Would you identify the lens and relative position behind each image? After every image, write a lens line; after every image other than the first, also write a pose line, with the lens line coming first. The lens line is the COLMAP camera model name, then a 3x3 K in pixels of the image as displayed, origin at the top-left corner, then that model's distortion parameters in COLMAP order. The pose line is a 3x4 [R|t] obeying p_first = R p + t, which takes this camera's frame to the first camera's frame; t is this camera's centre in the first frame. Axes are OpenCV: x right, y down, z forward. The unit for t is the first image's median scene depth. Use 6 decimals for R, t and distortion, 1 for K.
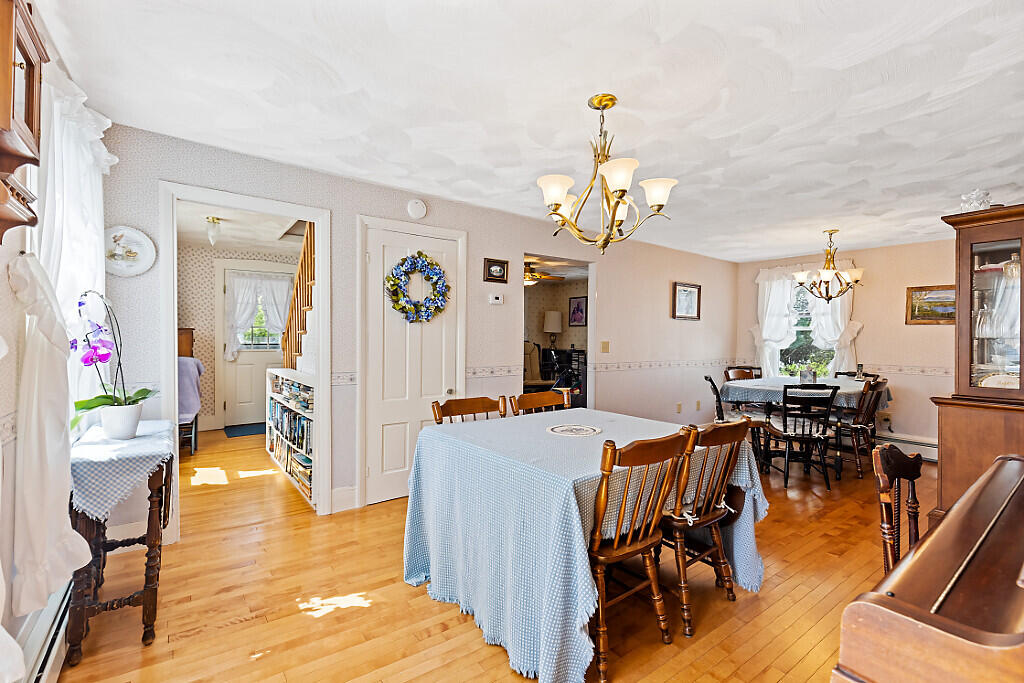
lens RADIAL K [[469.2, 0, 513.9], [0, 469.2, 338.7], [0, 0, 1]] dist [0.002699, 0.000114]
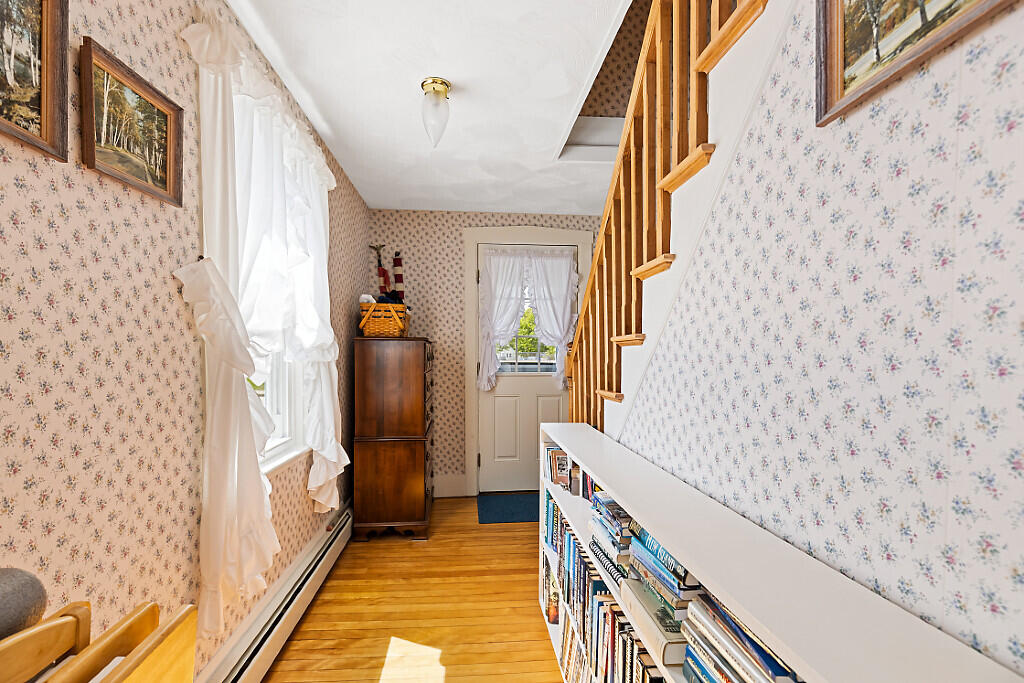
lens RADIAL K [[469.2, 0, 509.2], [0, 469.2, 348.6], [0, 0, 1]] dist [0.002699, 0.000114]
pose [[0.860123, -0.005552, -0.510057, -0.258094], [-0.001375, 0.999912, -0.013204, -0.000779], [0.510086, 0.012059, 0.860039, 0.478582]]
